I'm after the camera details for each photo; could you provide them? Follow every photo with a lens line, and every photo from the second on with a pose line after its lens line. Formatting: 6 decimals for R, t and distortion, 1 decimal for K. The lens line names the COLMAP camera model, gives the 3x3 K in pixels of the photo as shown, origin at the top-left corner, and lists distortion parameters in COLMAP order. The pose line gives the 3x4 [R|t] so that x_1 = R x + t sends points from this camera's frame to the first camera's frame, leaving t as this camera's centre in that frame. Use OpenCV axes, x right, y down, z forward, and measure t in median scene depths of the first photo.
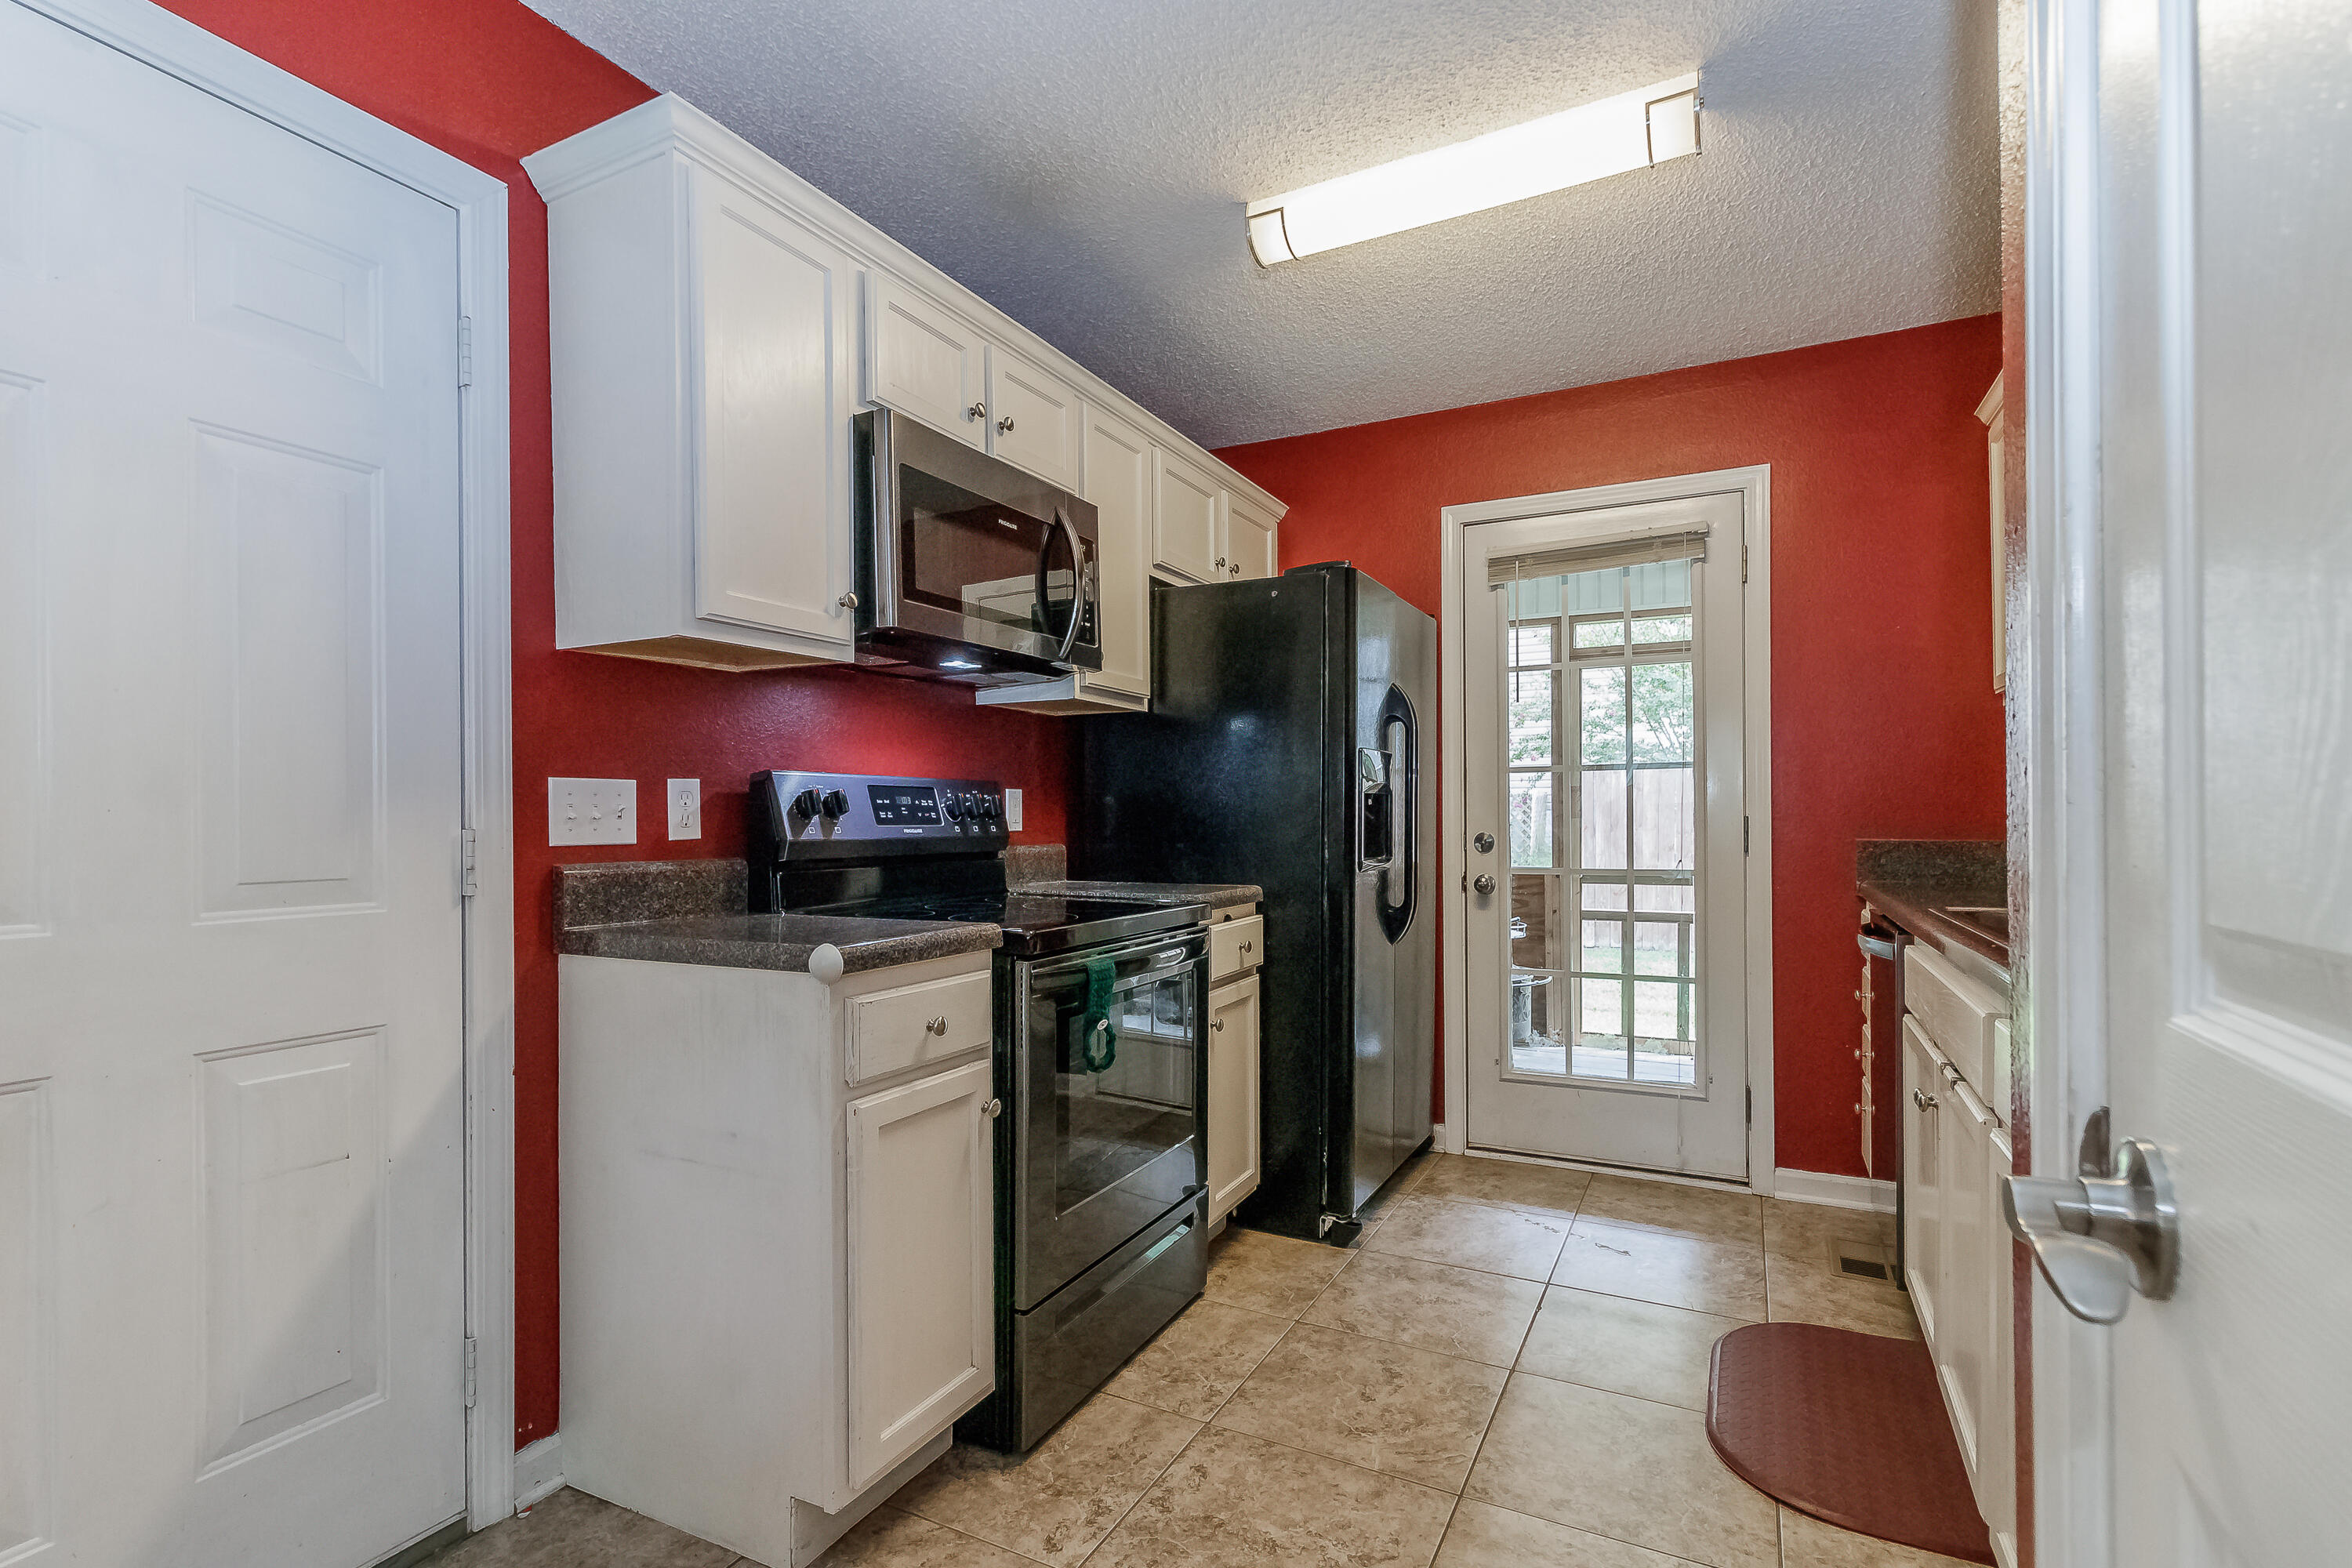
lens RADIAL K [[1102.6, 0, 1149.8], [0, 1102.6, 822.7], [0, 0, 1]] dist [-0.002533, -0.000133]
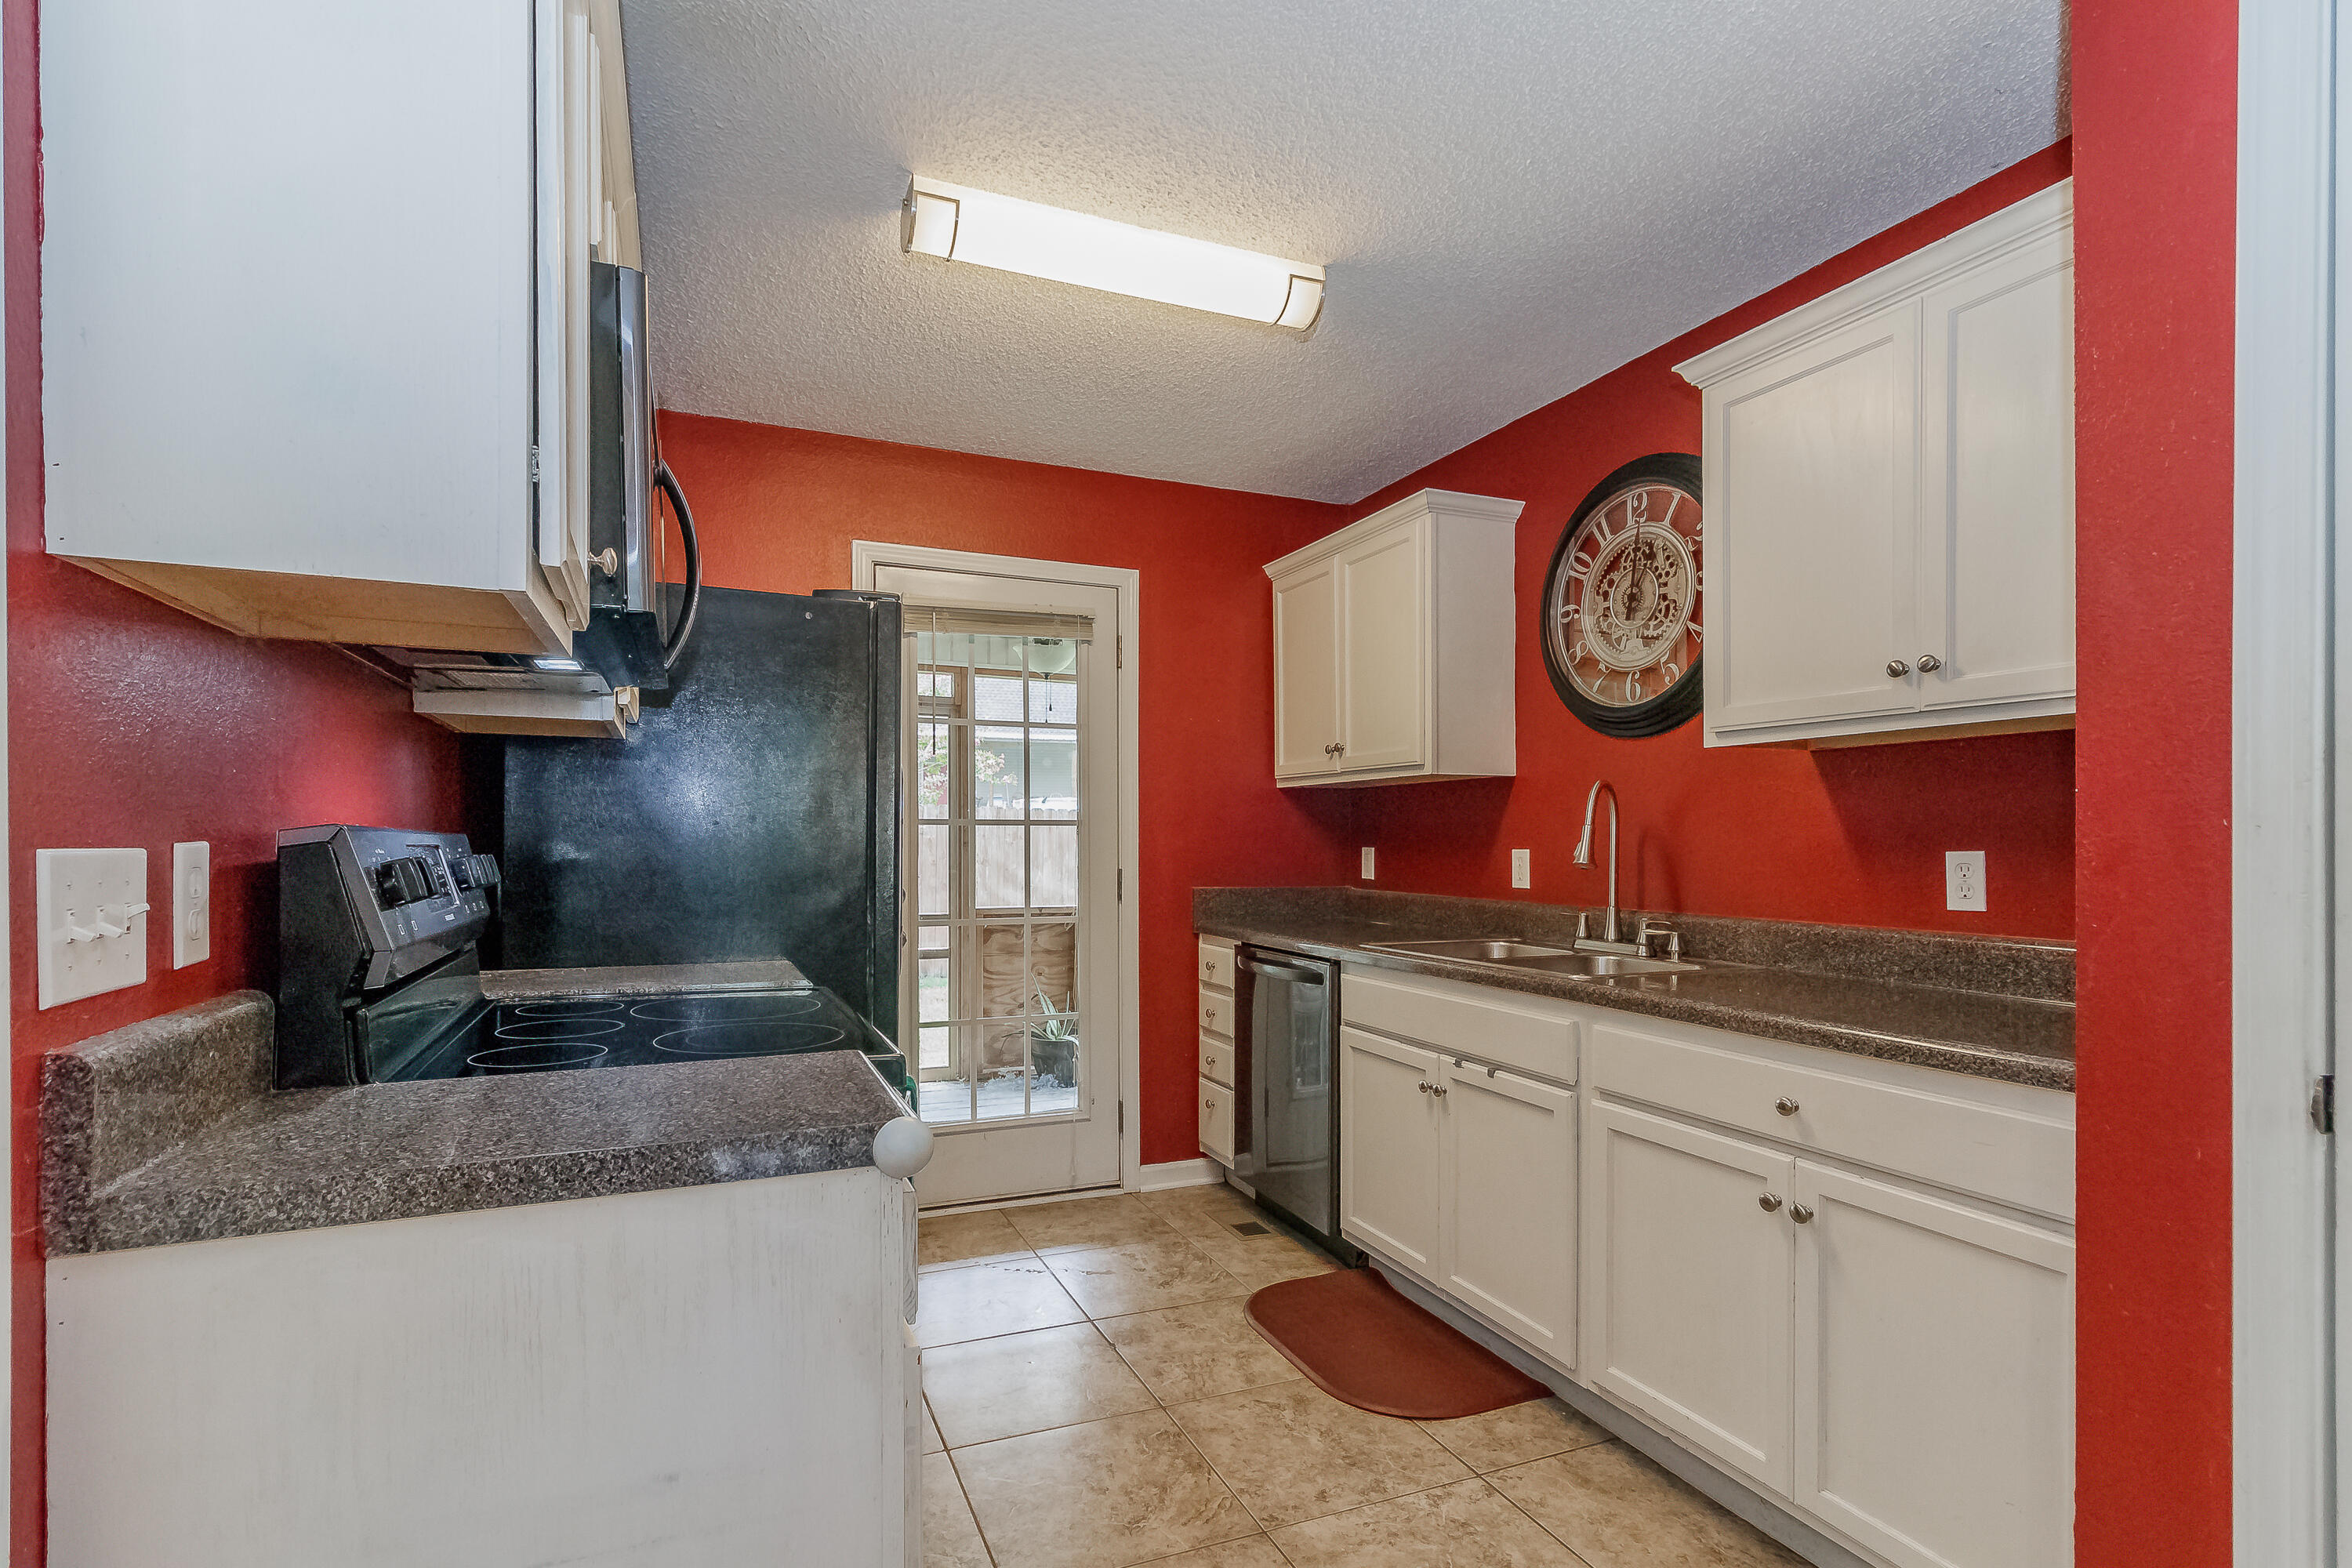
lens RADIAL K [[1114.4, 0, 1167.3], [0, 1114.4, 842.7], [0, 0, 1]] dist [-0.003862, -0.000133]
pose [[0.634777, 0.007437, 0.772659, -0.351371], [-0.000312, 0.999956, -0.009368, -0.023050], [-0.772695, 0.005705, 0.634752, 0.226372]]
